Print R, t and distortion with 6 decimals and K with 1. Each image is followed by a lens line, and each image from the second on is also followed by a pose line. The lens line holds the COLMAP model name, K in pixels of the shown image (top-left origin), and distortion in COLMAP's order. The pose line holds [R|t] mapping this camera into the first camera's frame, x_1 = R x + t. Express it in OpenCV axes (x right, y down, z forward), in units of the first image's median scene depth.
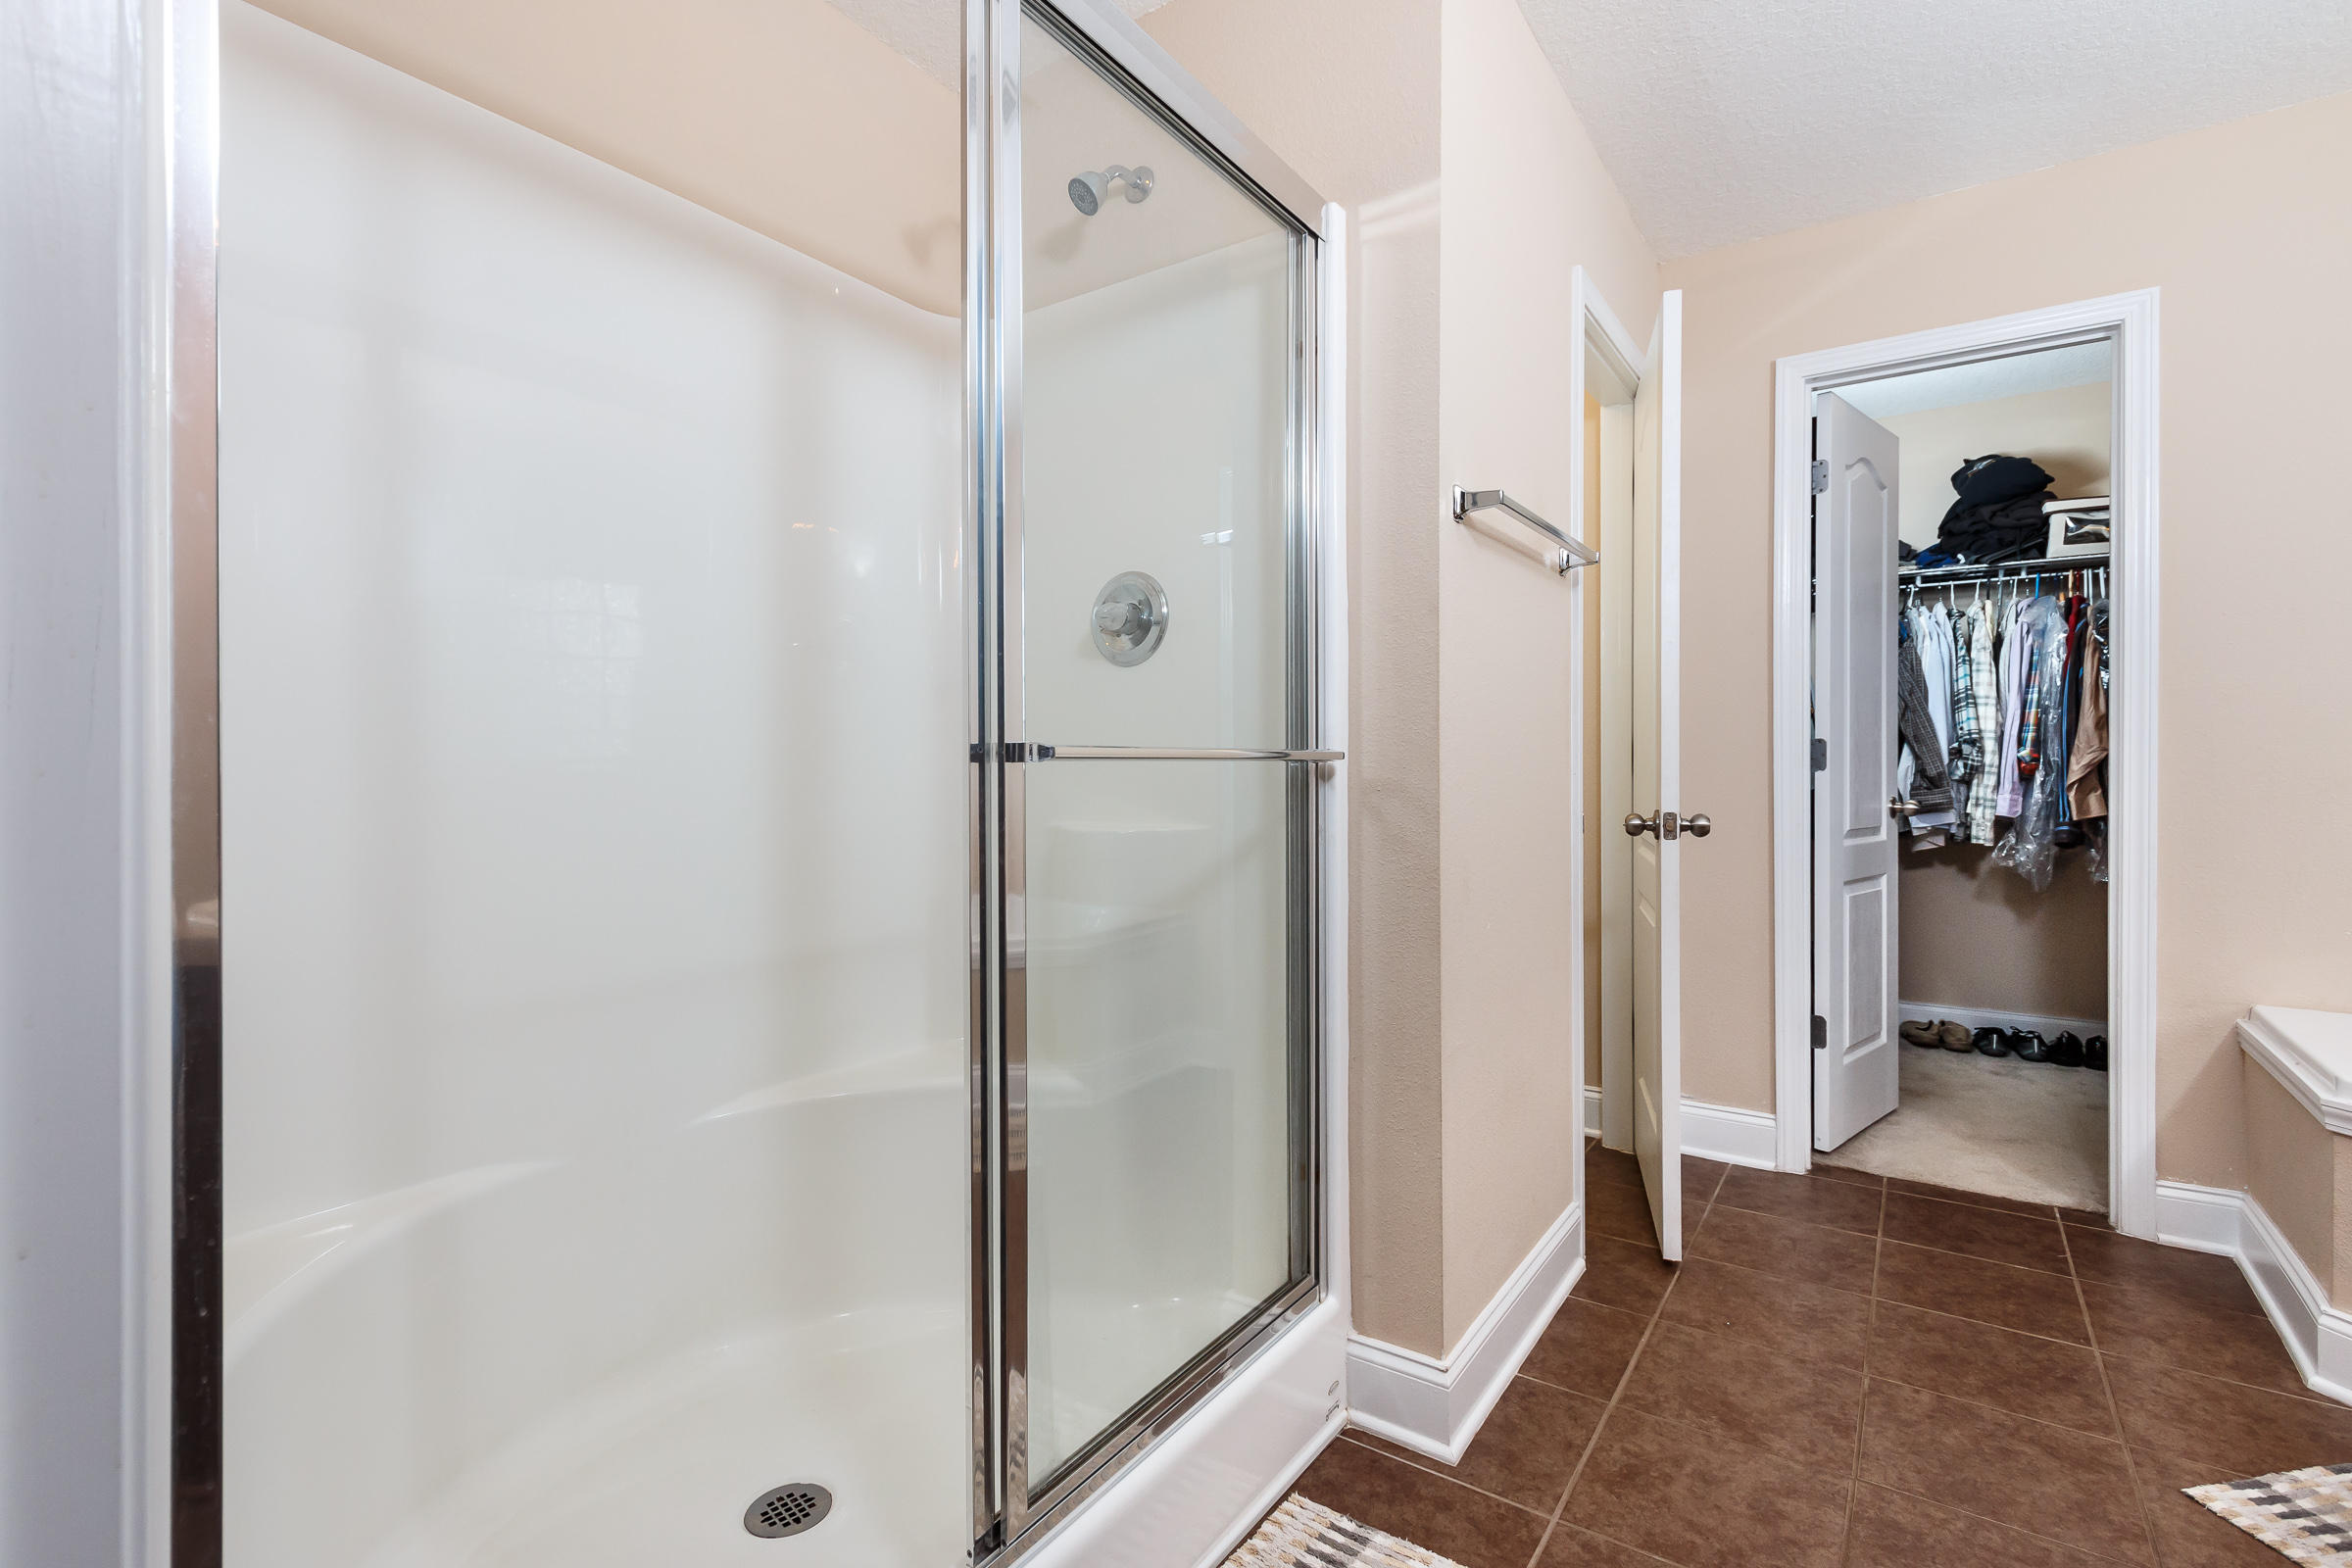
lens RADIAL K [[1077.8, 0, 1181.8], [0, 1077.8, 775.7], [0, 0, 1]] dist [0.003033, -0.000309]
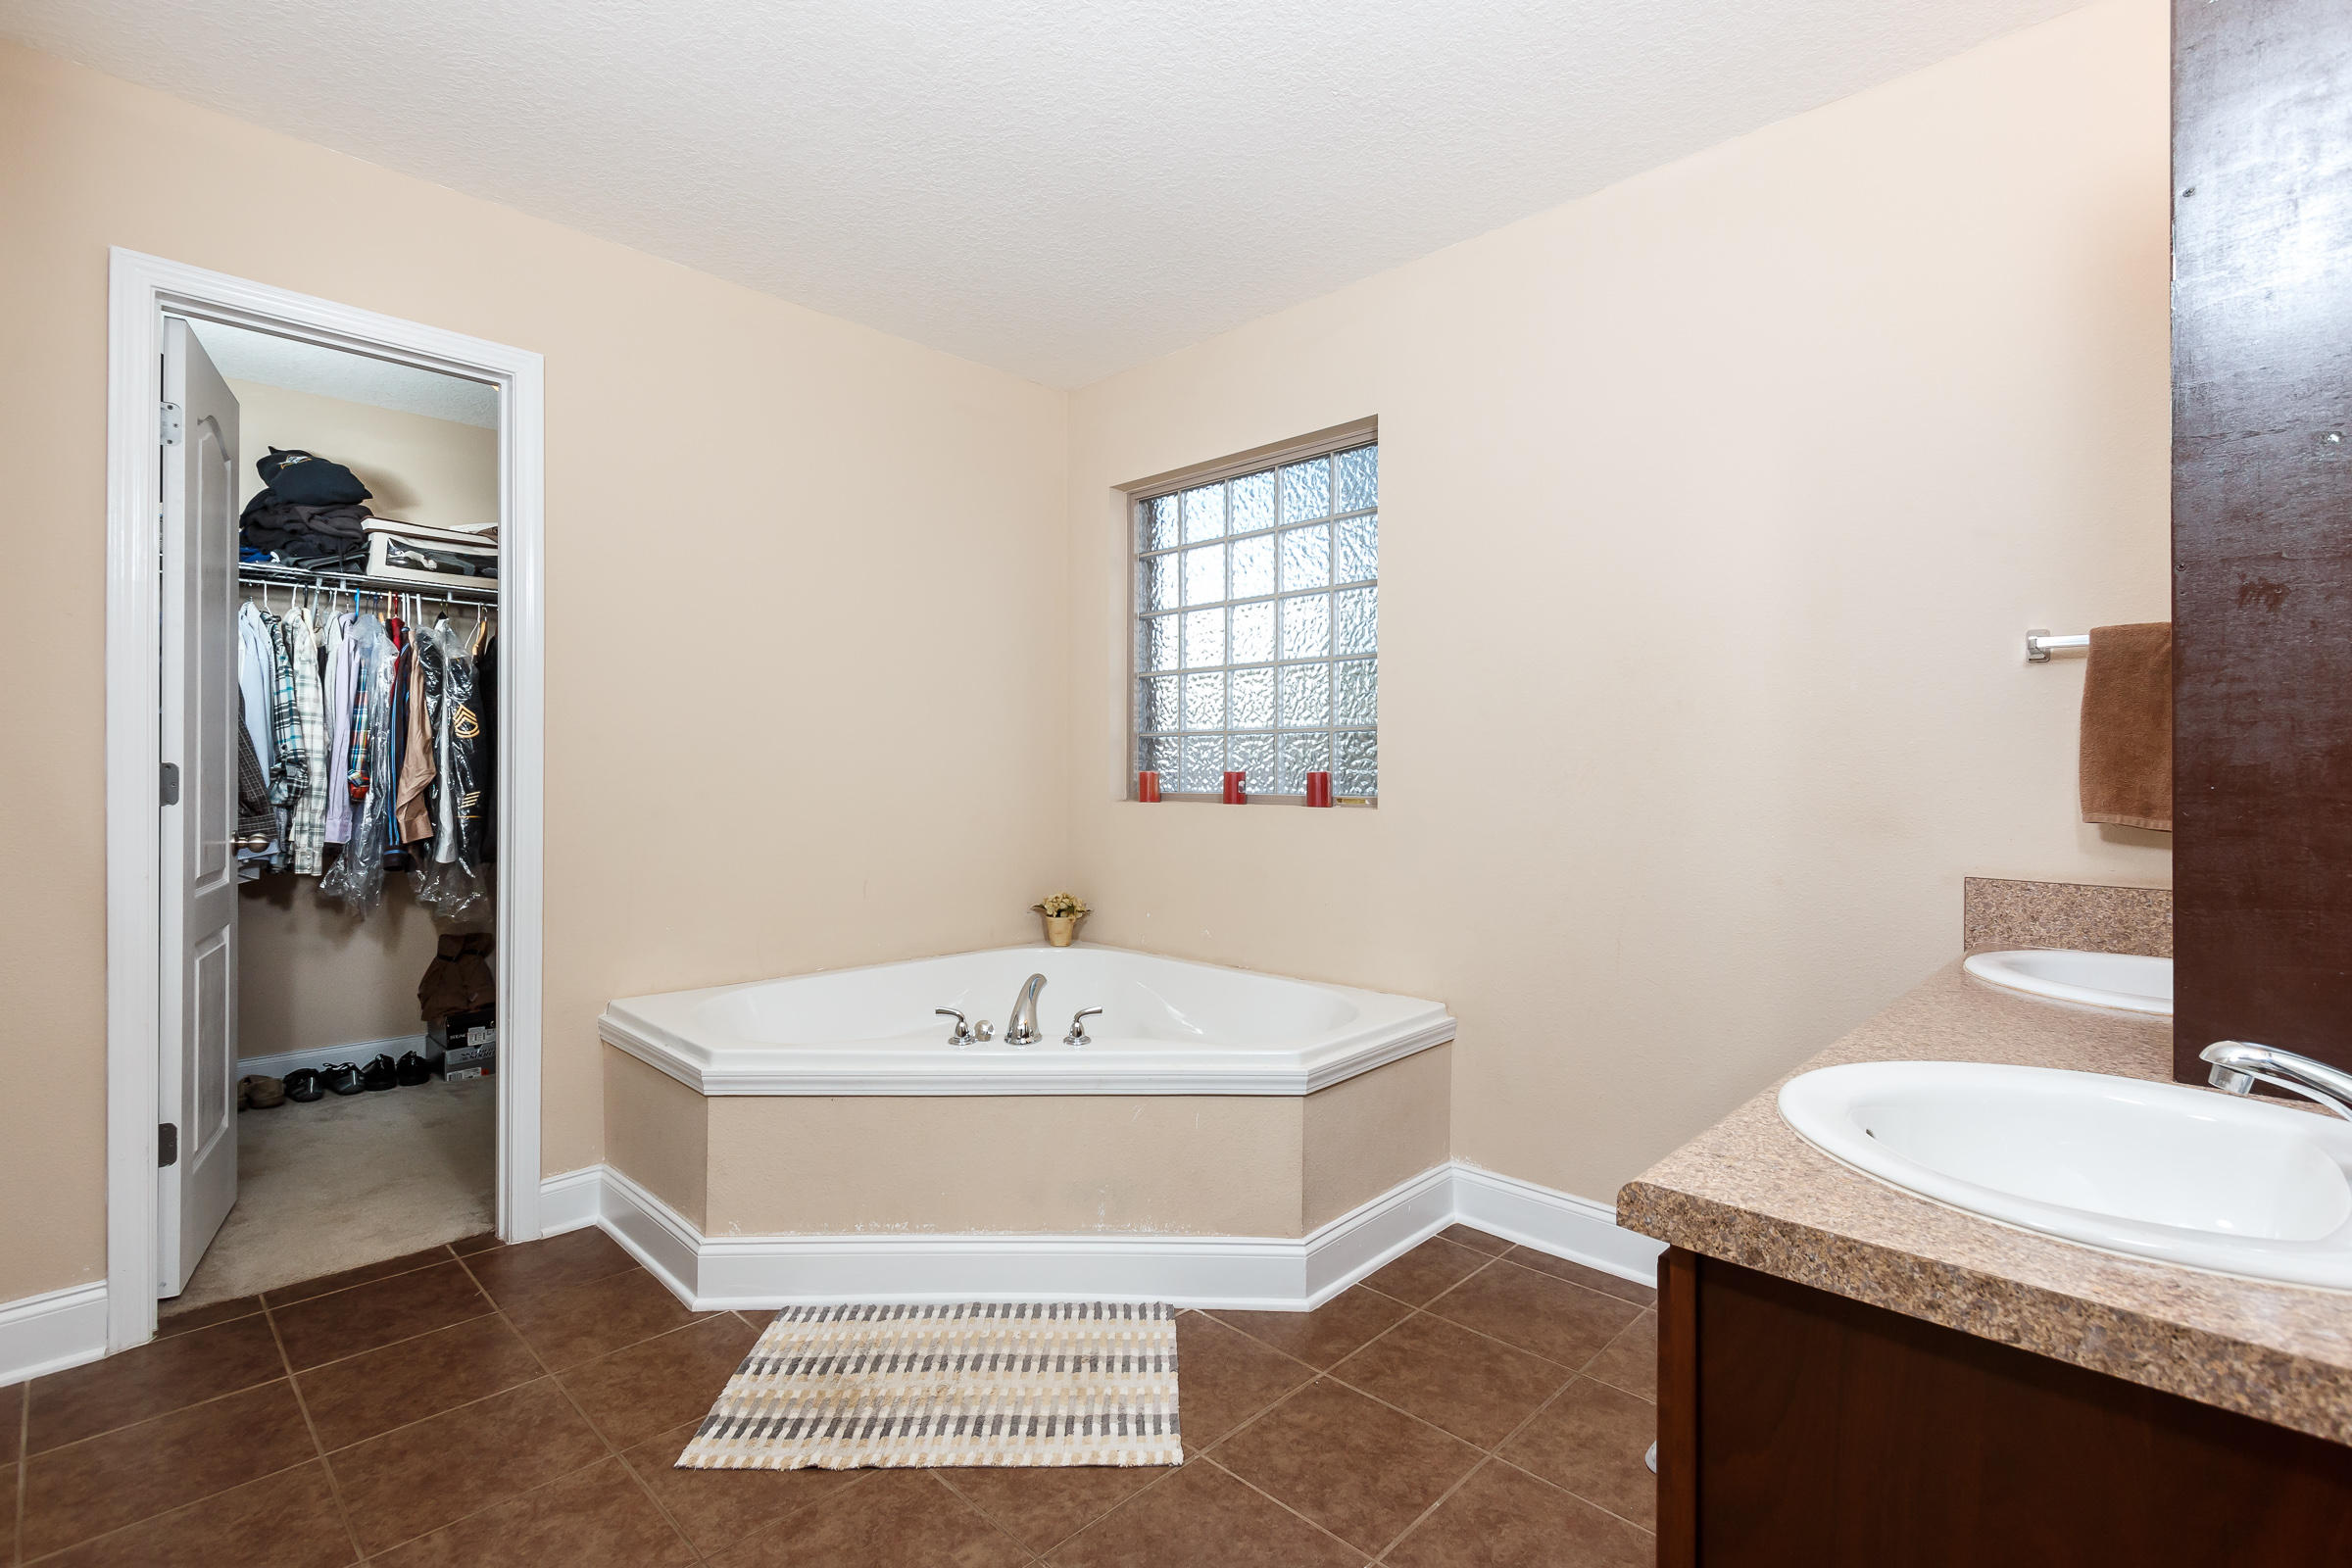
lens RADIAL K [[1077.8, 0, 1170.5], [0, 1077.8, 771.2], [0, 0, 1]] dist [0.003033, -0.000309]
pose [[0.183221, 0.007419, 0.983044, -0.028349], [0.003187, 0.999962, -0.008141, -0.015137], [-0.983067, 0.004625, 0.183190, 0.118195]]
